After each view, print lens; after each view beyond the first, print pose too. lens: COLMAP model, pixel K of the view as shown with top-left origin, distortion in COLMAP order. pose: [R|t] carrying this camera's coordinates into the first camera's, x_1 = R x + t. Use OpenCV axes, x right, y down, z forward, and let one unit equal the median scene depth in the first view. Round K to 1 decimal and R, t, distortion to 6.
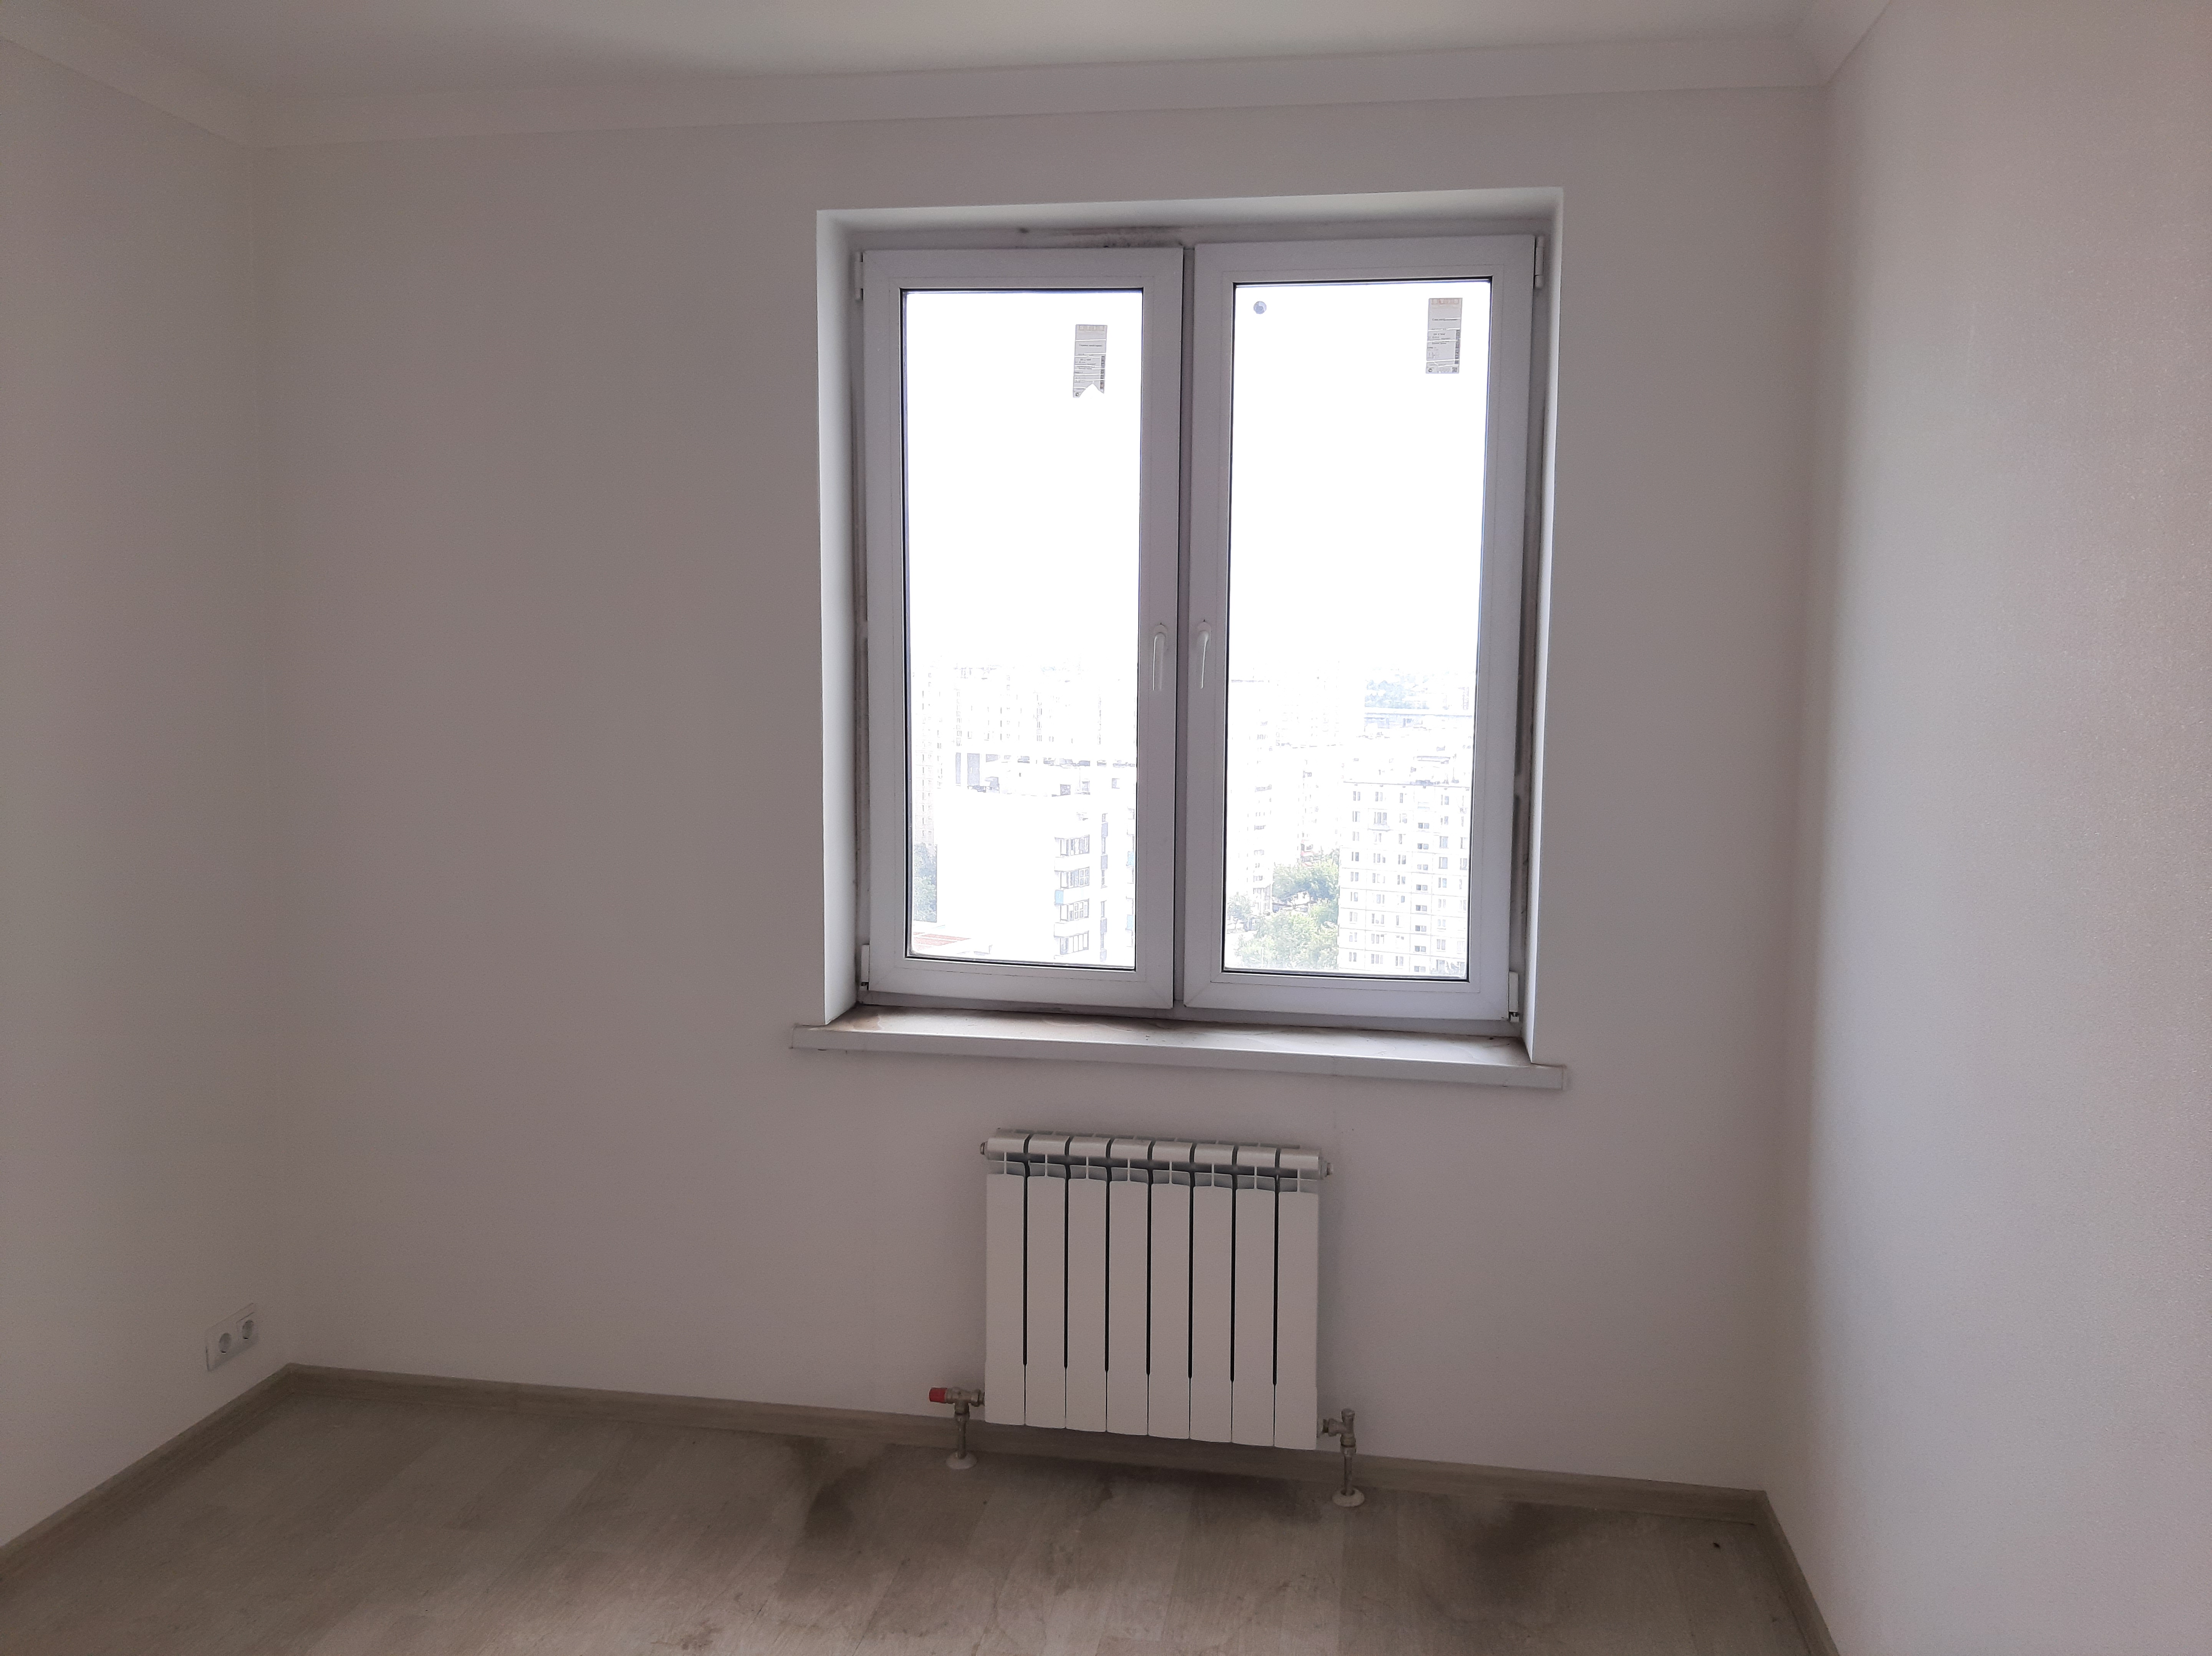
lens RADIAL K [[1803.3, 0, 1117.1], [0, 1803.3, 819.9], [0, 0, 1]] dist [0.049161, -0.012173]
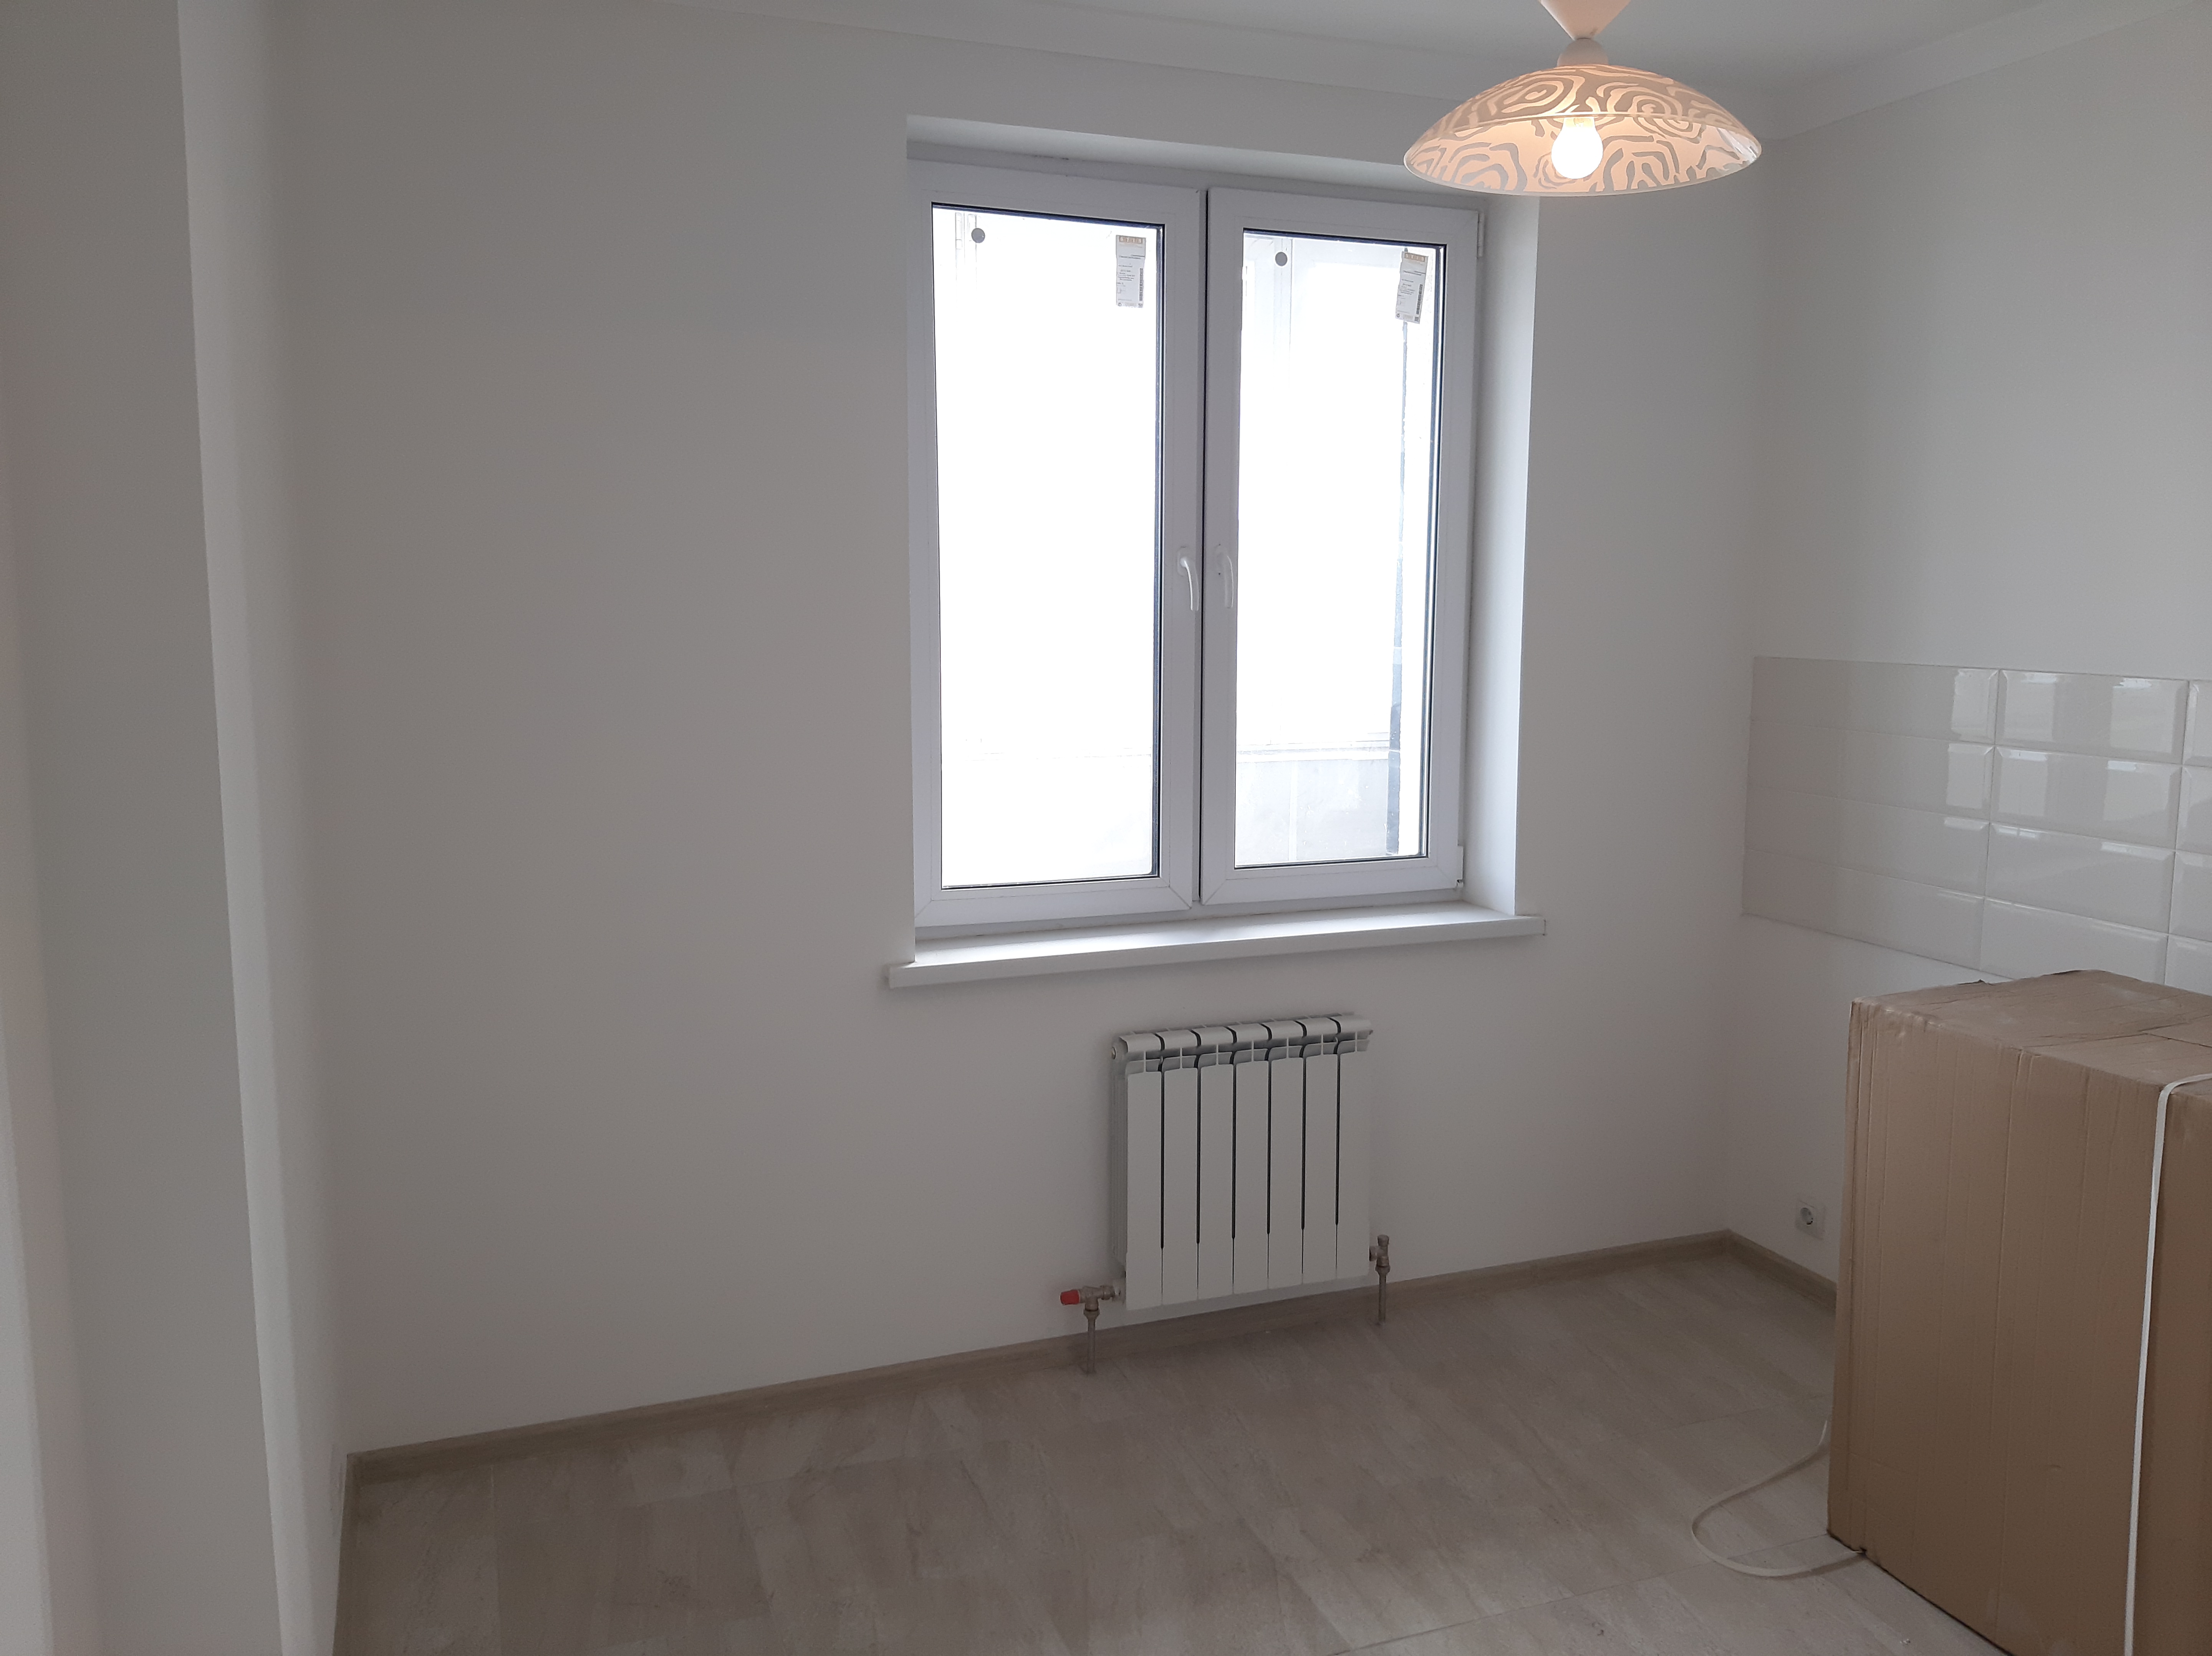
lens RADIAL K [[1803.3, 0, 1122.2], [0, 1803.3, 820.5], [0, 0, 1]] dist [0.049161, -0.012173]
pose [[0.885974, -0.077355, 0.457237, -0.501000], [0.056220, 0.996634, 0.059672, -0.013258], [-0.460314, -0.027162, 0.887340, 0.066851]]
